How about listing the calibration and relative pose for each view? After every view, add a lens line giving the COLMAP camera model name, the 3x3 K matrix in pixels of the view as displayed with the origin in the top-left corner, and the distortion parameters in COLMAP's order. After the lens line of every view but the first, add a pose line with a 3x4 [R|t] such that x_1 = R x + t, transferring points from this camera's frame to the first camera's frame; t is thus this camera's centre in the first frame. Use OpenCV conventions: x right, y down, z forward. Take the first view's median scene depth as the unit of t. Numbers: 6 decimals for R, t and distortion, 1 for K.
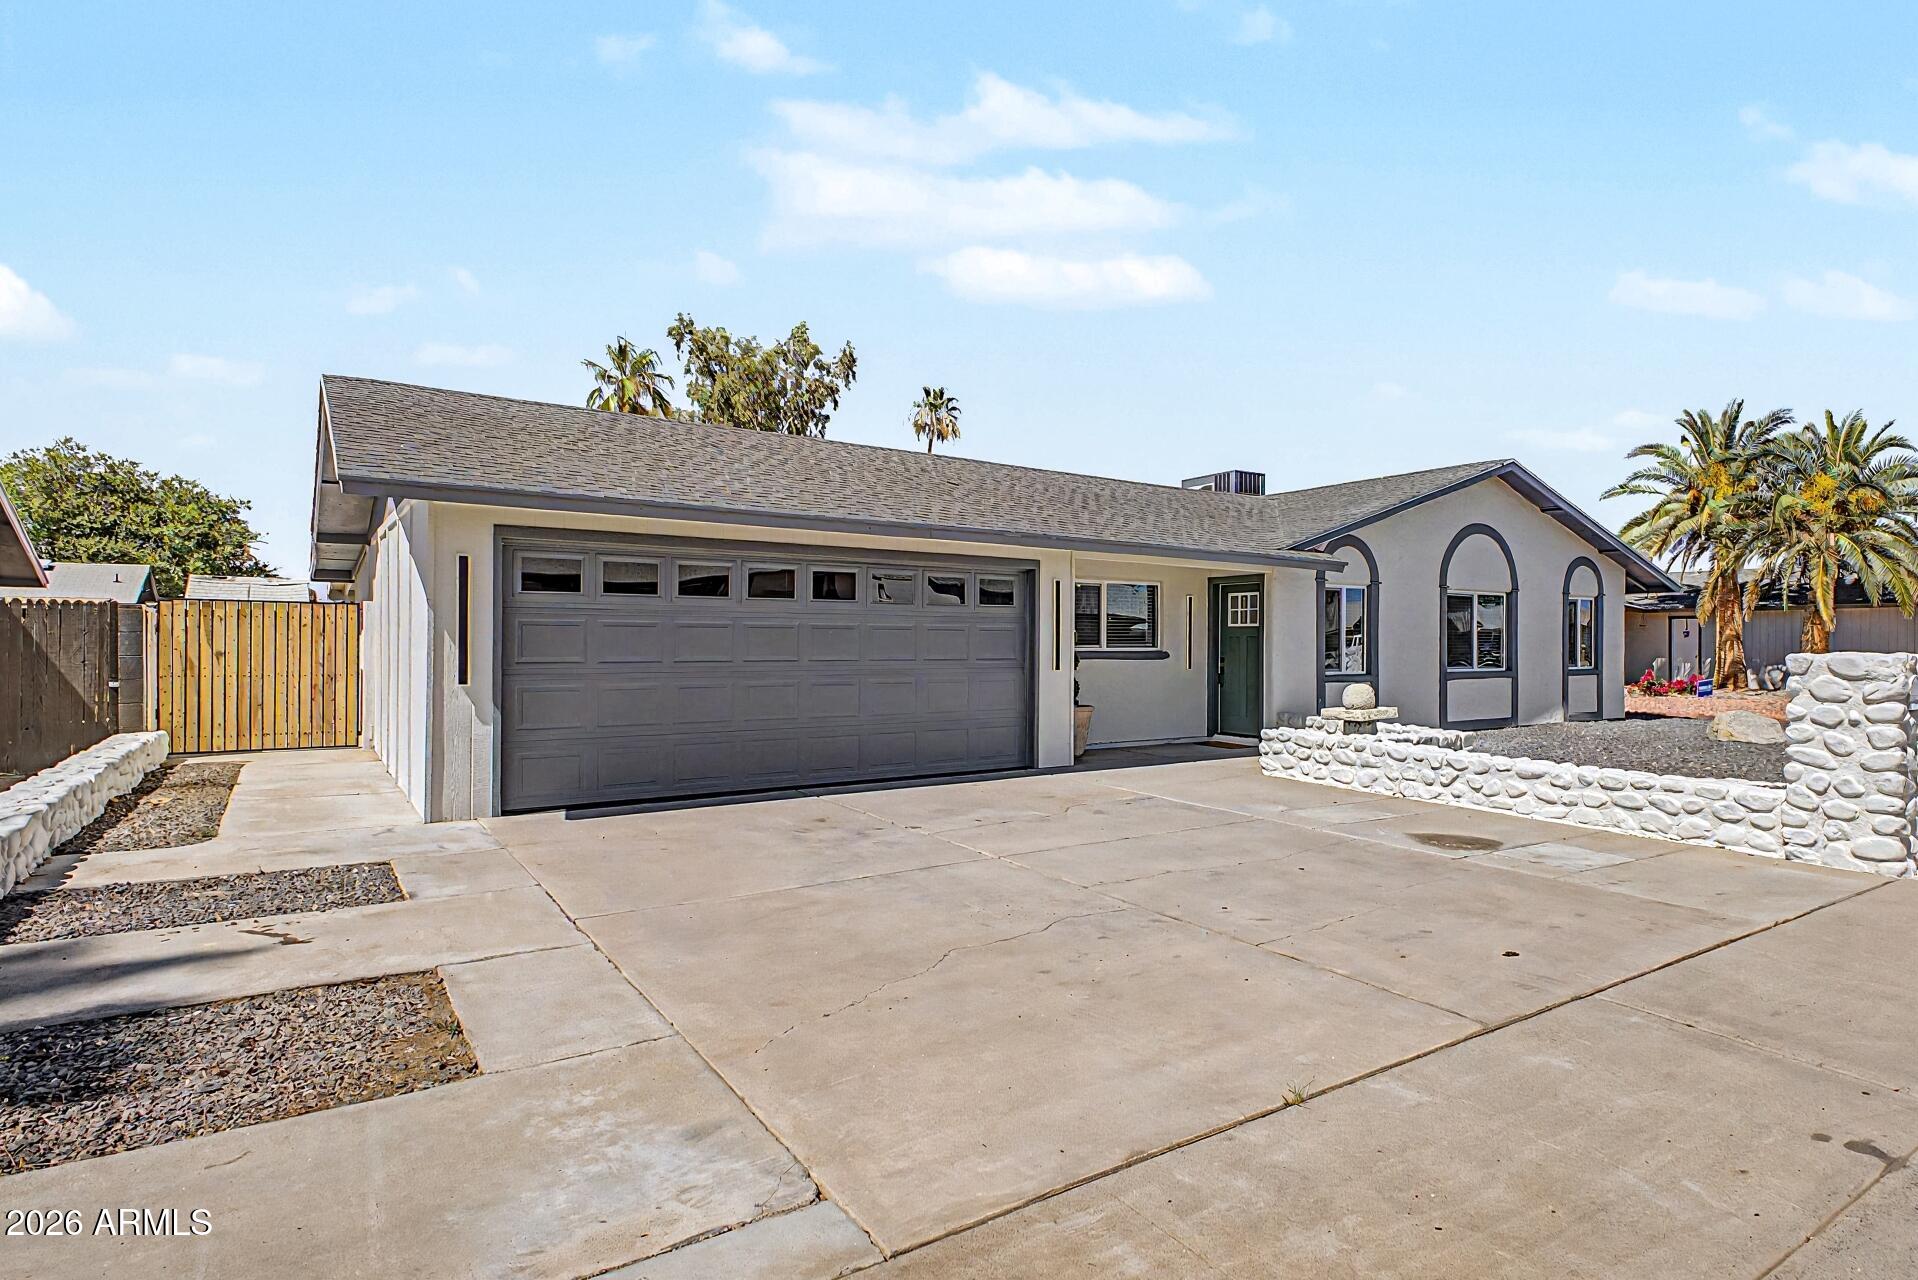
lens RADIAL K [[943.9, 0, 959.0], [0, 943.9, 640.0], [0, 0, 1]] dist [-0.049728, 0.000062]
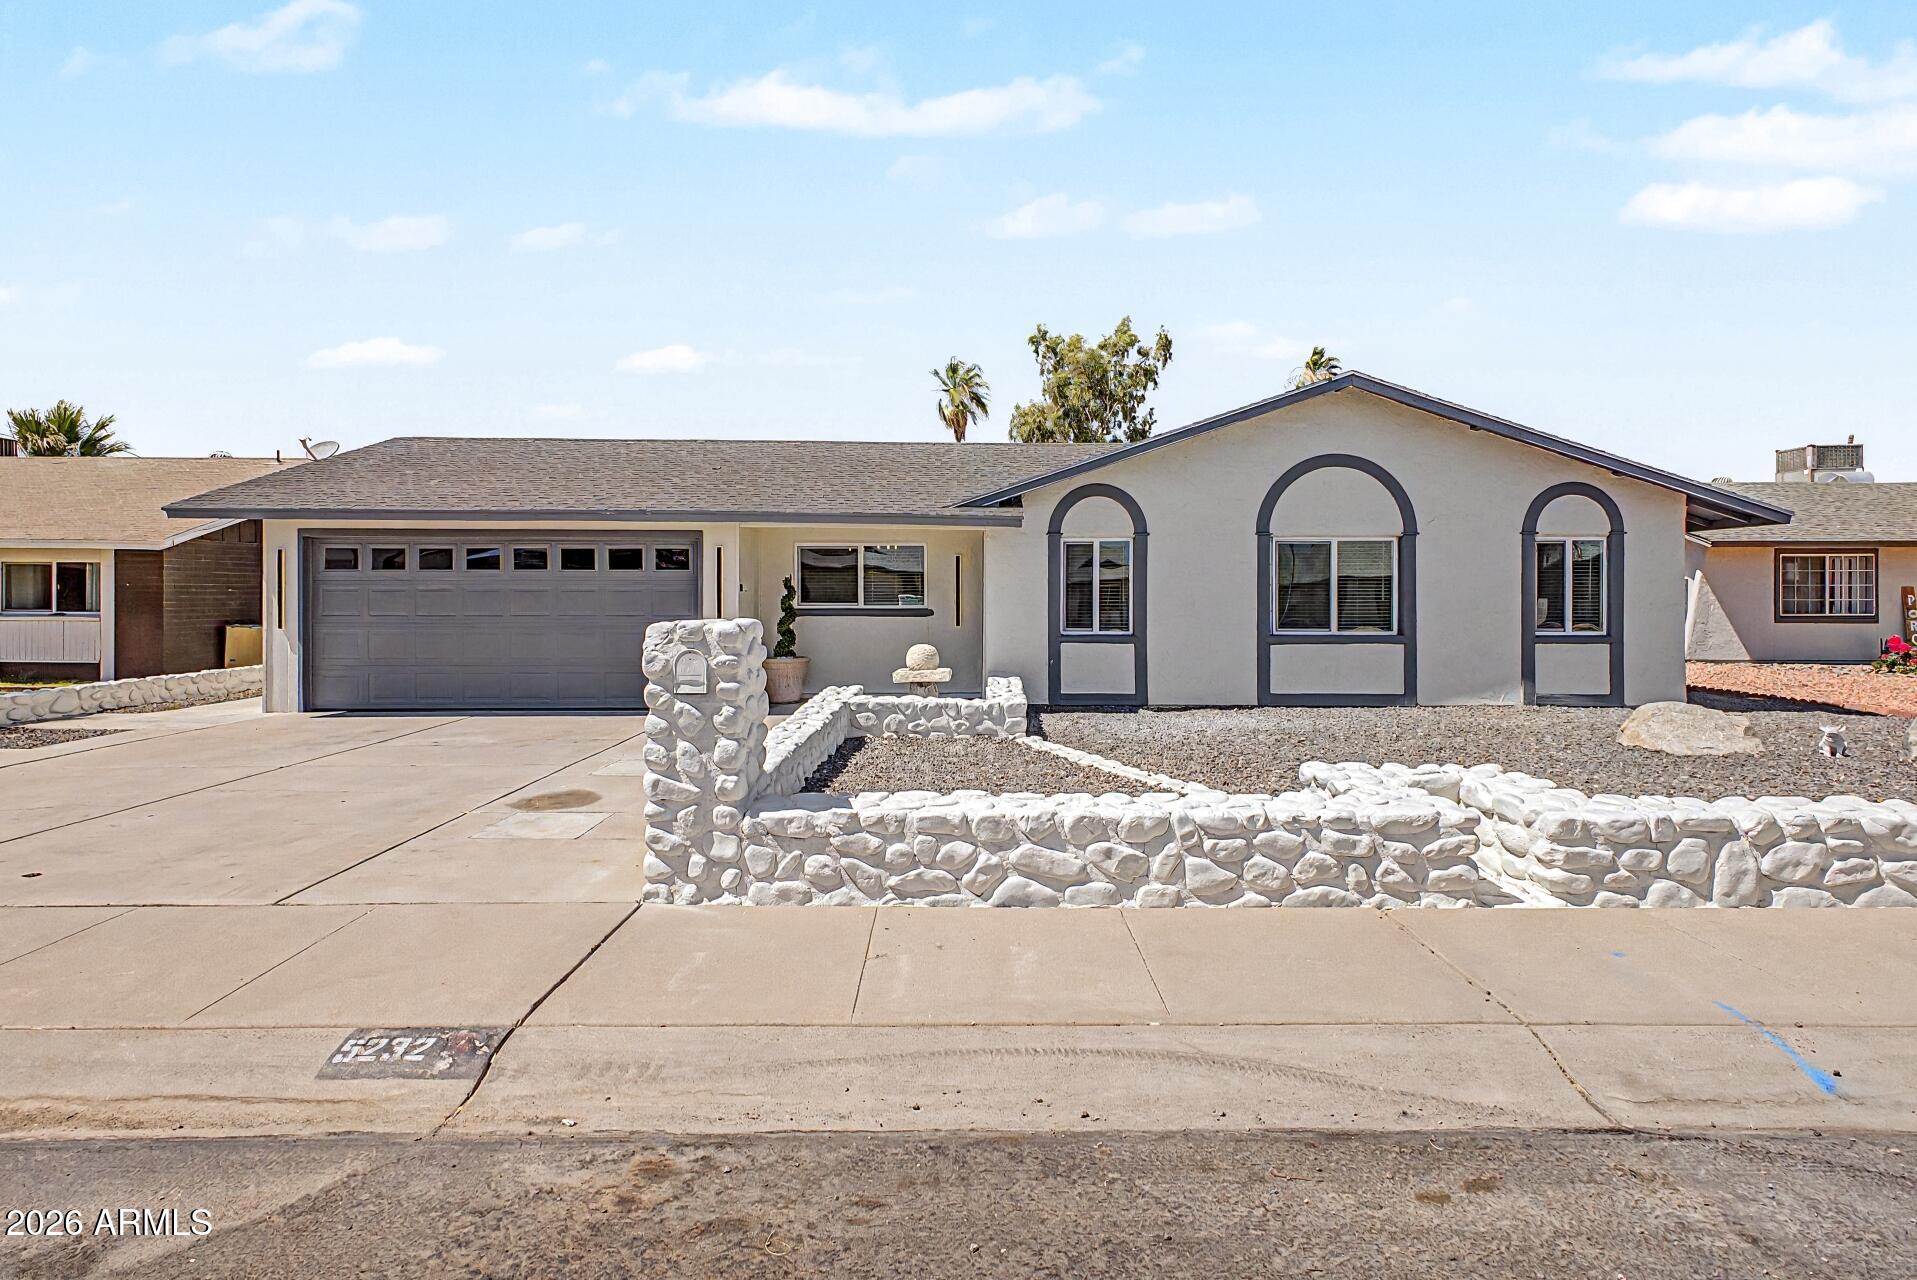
lens RADIAL K [[781.9, 0, 958.5], [0, 781.9, 640.0], [0, 0, 1]] dist [0.014482, -0.000046]
pose [[0.855054, 0.025788, -0.517898, 0.618227], [0.005035, 0.998303, 0.058022, -0.003802], [0.518515, -0.052219, 0.853473, 0.228608]]
